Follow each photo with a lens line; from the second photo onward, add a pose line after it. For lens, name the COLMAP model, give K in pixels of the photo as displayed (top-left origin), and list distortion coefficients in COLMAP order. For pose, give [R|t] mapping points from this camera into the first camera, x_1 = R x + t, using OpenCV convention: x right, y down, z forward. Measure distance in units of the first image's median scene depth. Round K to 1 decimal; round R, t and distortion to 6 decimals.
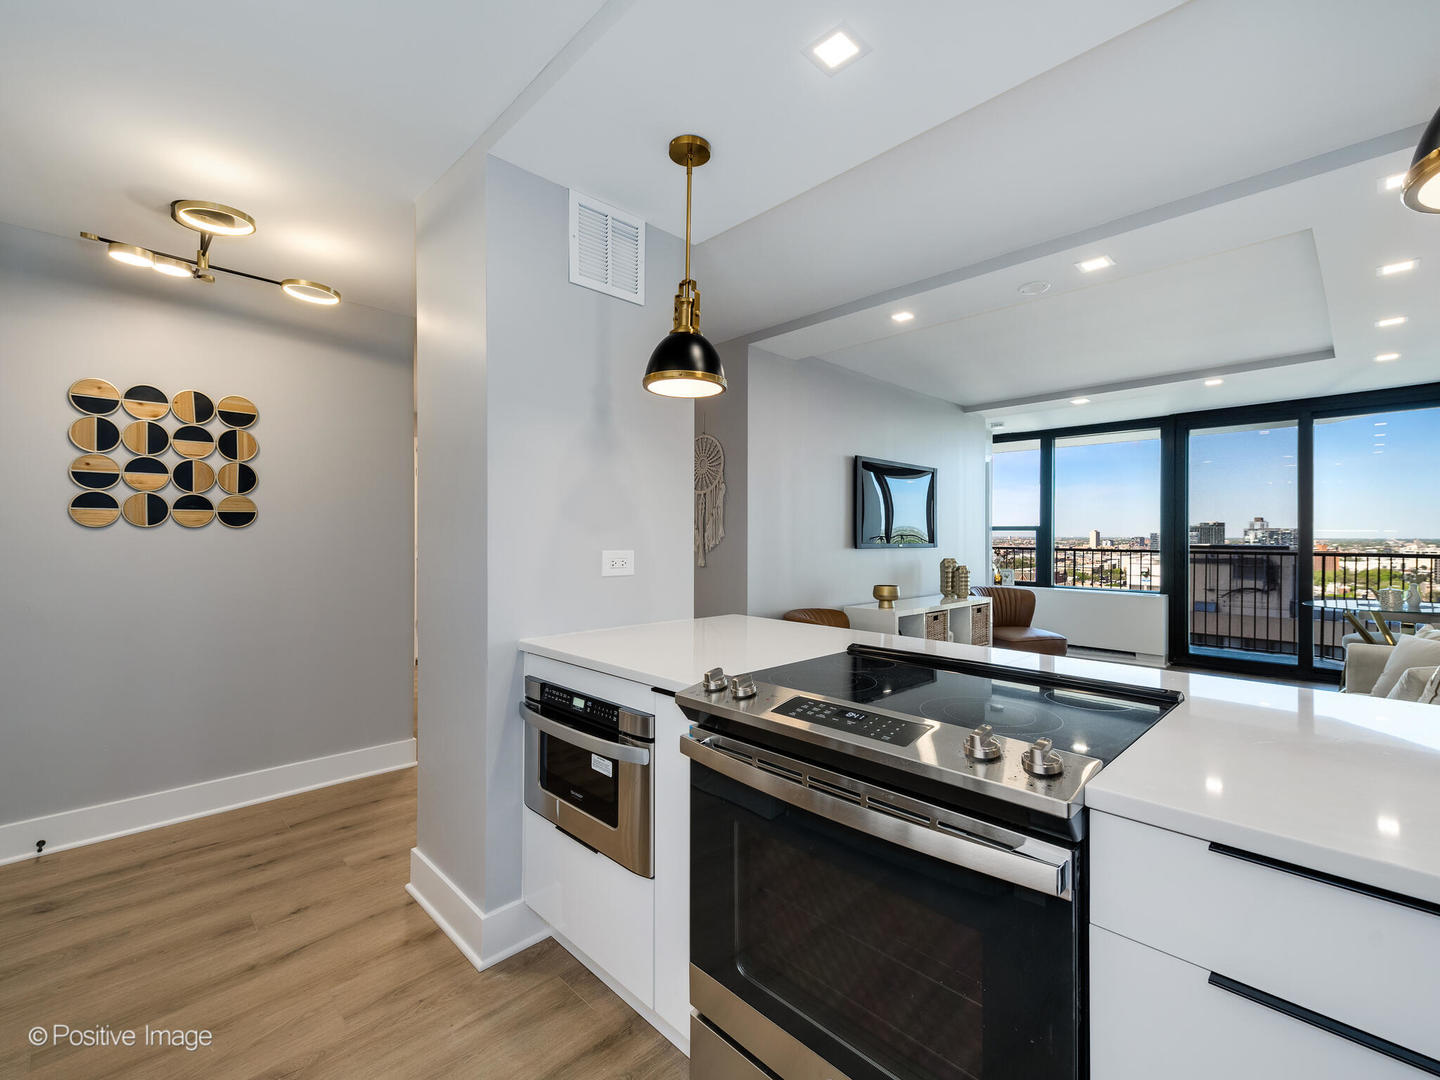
lens RADIAL K [[631.2, 0, 715.0], [0, 631.2, 536.4], [0, 0, 1]] dist [-0.001165, -0.000451]
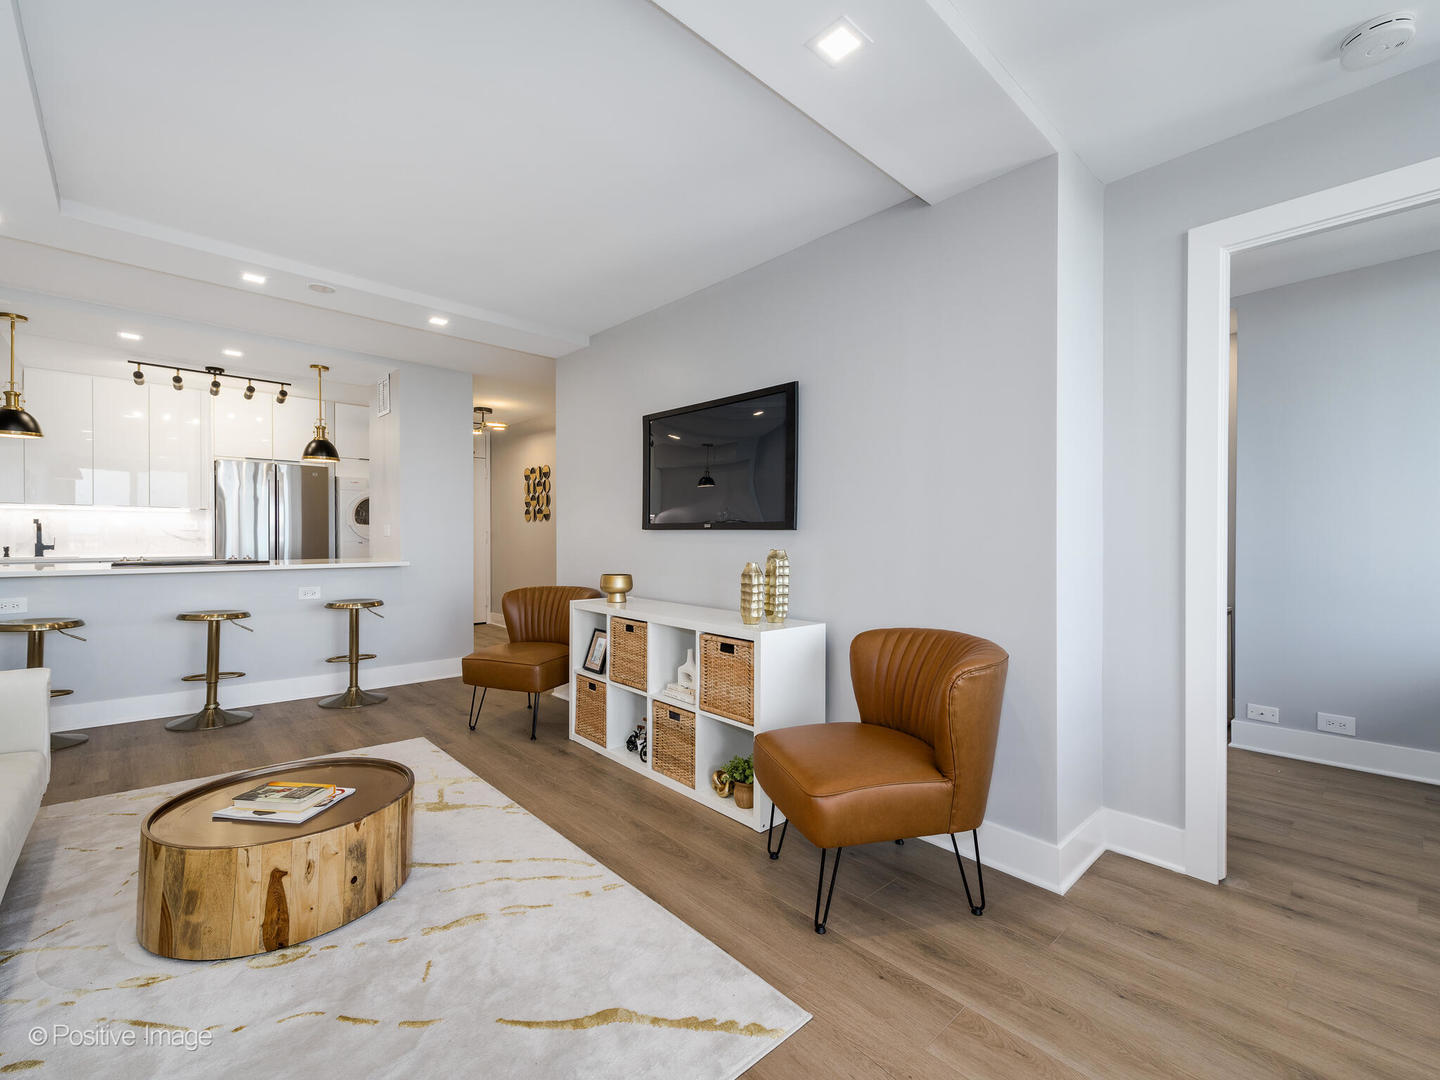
lens RADIAL K [[631.2, 0, 715.0], [0, 631.2, 536.4], [0, 0, 1]] dist [-0.001165, -0.000451]
pose [[-0.041753, -0.005826, -0.999111, 2.980845], [-0.018765, 0.999811, -0.005046, 0.084160], [0.998952, 0.018537, -0.041854, 3.277526]]
